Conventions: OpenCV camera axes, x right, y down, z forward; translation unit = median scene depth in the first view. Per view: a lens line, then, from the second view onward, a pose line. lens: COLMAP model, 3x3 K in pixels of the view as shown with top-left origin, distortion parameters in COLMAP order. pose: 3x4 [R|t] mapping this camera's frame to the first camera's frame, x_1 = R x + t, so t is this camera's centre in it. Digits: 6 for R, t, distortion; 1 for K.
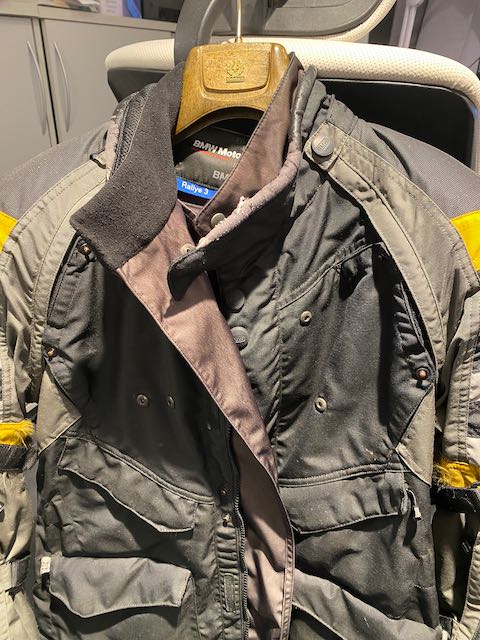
lens RADIAL K [[489.5, 0, 240.0], [0, 489.5, 320.0], [0, 0, 1]] dist [-0.005946, -0.044494]
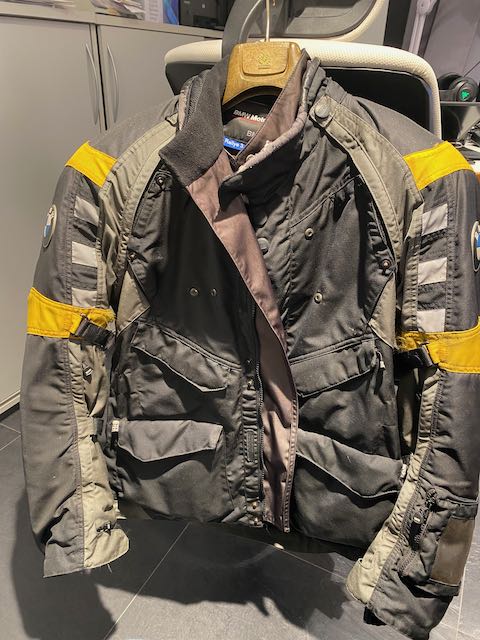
lens RADIAL K [[488.5, 0, 239.5], [0, 488.5, 334.4], [0, 0, 1]] dist [0.004537, -0.064037]
pose [[0.998990, 0.024155, -0.037877, -0.008859], [-0.023695, 0.999640, 0.012550, 0.278177], [0.038167, -0.011640, 0.999204, -0.447987]]
